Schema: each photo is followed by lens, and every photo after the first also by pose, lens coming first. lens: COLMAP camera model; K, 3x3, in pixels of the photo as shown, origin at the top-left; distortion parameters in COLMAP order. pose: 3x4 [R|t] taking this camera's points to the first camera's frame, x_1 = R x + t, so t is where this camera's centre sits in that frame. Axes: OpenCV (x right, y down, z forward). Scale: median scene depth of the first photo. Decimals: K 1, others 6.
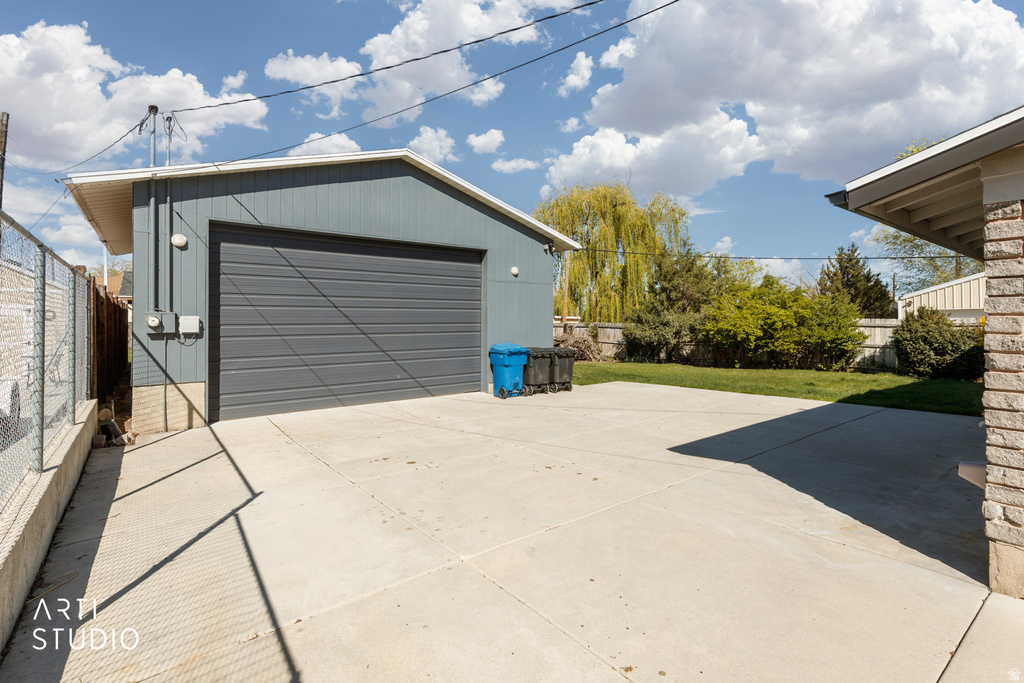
lens RADIAL K [[479.1, 0, 509.1], [0, 479.1, 318.2], [0, 0, 1]] dist [0.009039, -0.001750]
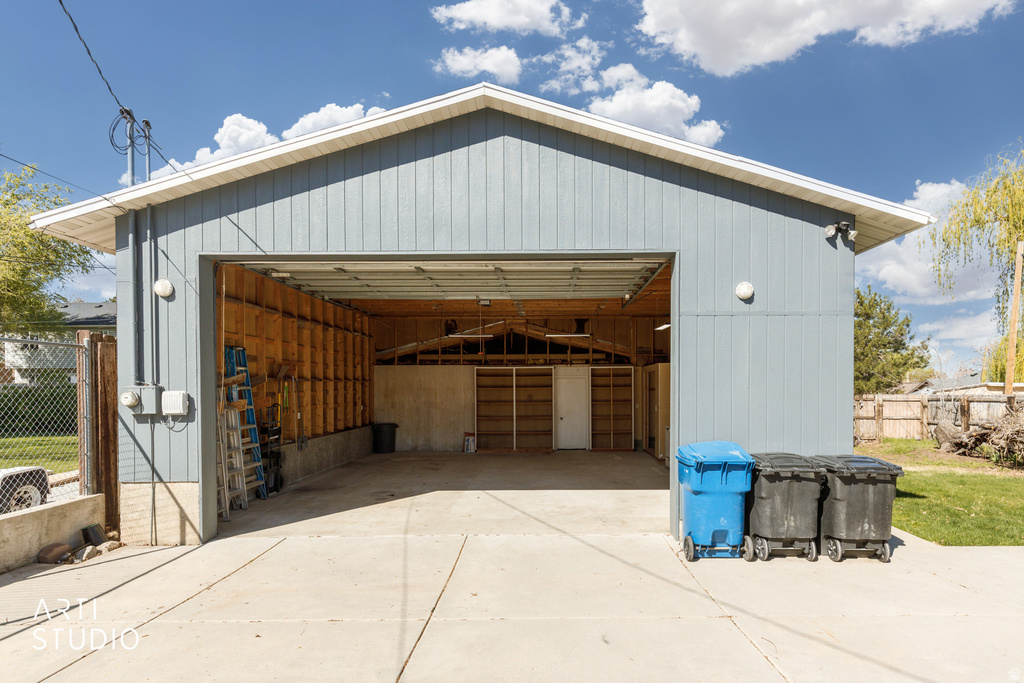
lens RADIAL K [[548.6, 0, 540.3], [0, 548.6, 393.2], [0, 0, 1]] dist [0.010995, -0.003822]
pose [[0.796344, -0.000253, -0.604844, 0.209350], [0.007203, 0.999933, 0.009066, -0.003460], [0.604801, -0.011577, 0.796292, 0.504334]]
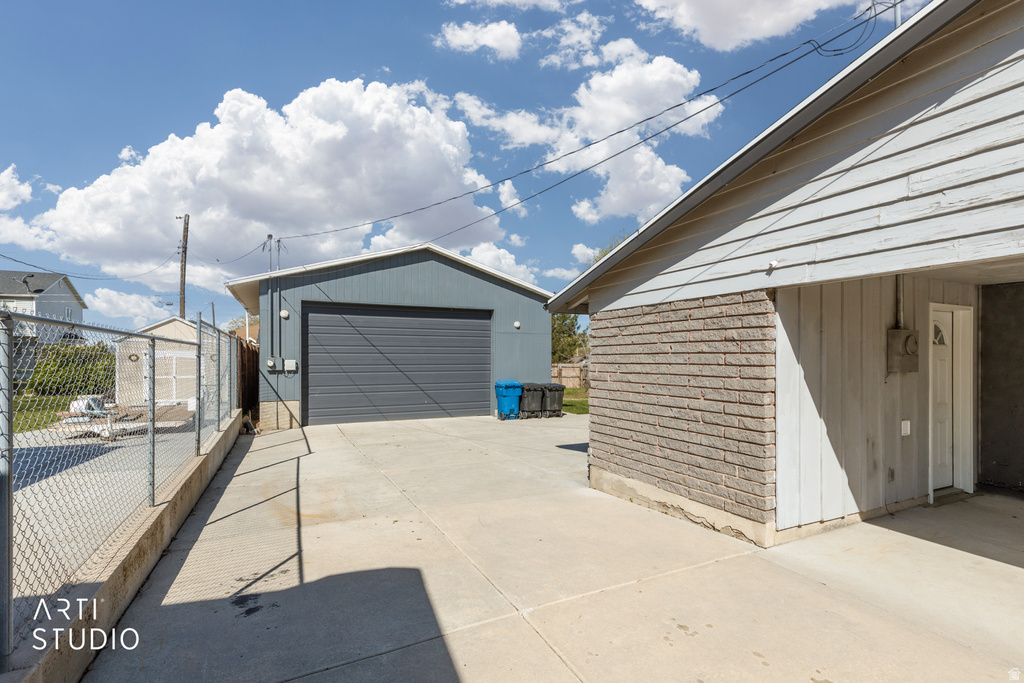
lens RADIAL K [[479.1, 0, 508.6], [0, 479.1, 362.0], [0, 0, 1]] dist [0.009039, -0.001750]
pose [[0.978732, 0.001438, -0.205139, 0.297415], [0.000294, 0.999965, 0.008409, -0.008084], [0.205144, -0.008290, 0.978697, -0.333711]]
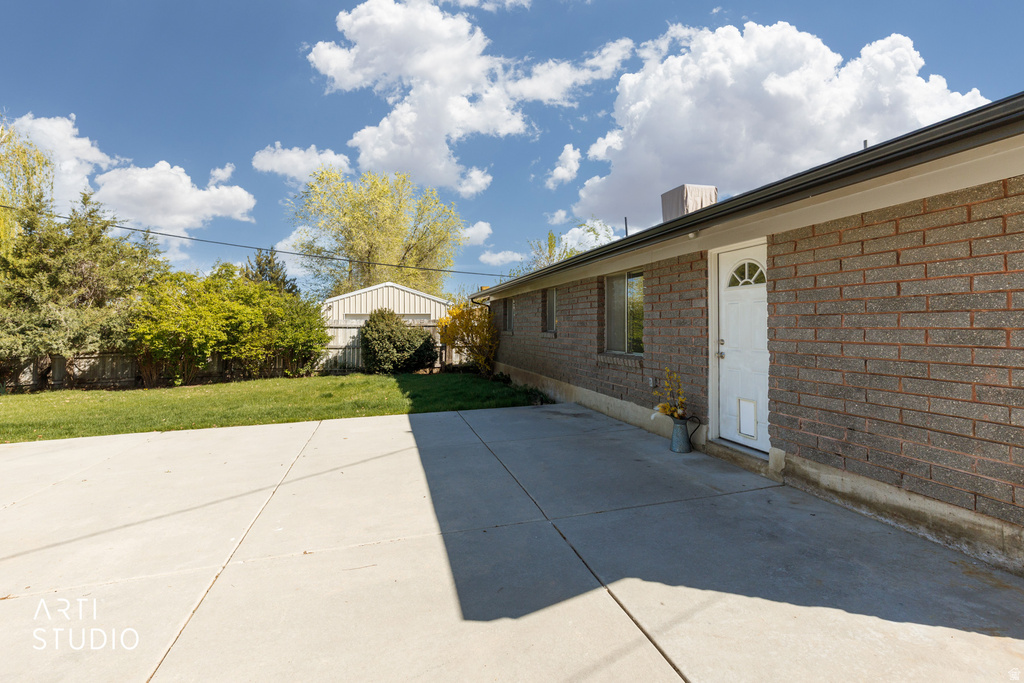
lens RADIAL K [[479.1, 0, 509.1], [0, 479.1, 312.9], [0, 0, 1]] dist [0.009039, -0.001750]
pose [[0.385204, 0.028044, 0.922405, -0.008573], [-0.004353, 0.999582, -0.028572, 0.024057], [-0.922821, 0.006991, 0.385165, 0.495885]]
